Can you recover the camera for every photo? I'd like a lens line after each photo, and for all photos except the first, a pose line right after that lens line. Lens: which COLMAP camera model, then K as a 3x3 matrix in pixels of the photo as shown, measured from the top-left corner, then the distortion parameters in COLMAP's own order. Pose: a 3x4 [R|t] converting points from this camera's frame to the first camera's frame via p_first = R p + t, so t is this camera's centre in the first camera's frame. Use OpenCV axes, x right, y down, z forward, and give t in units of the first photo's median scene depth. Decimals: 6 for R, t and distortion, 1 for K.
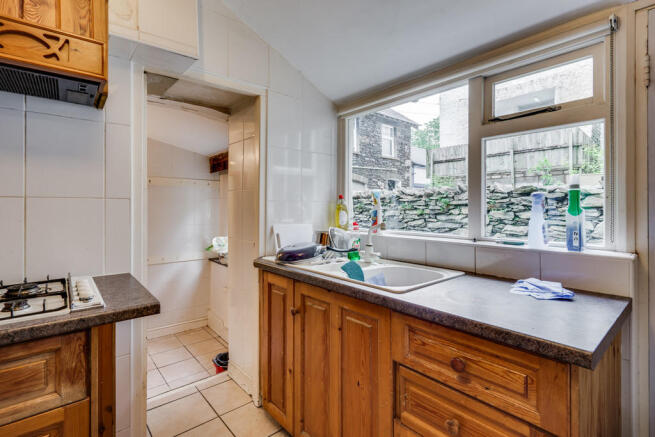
lens RADIAL K [[312.9, 0, 327.7], [0, 312.9, 207.6], [0, 0, 1]] dist [-0.001151, -0.000442]
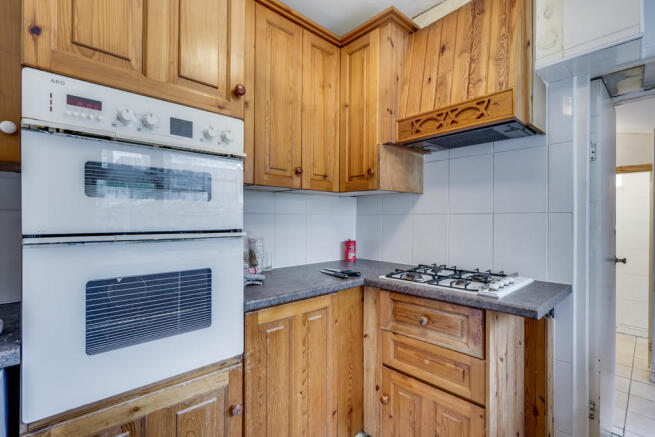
lens RADIAL K [[297.4, 0, 324.1], [0, 297.4, 216.8], [0, 0, 1]] dist [0.000922, 0.000271]
pose [[0.027799, -0.008273, -0.999579, 0.447367], [-0.001675, 0.999964, -0.008323, -0.005183], [0.999612, 0.001906, 0.027785, 0.228432]]
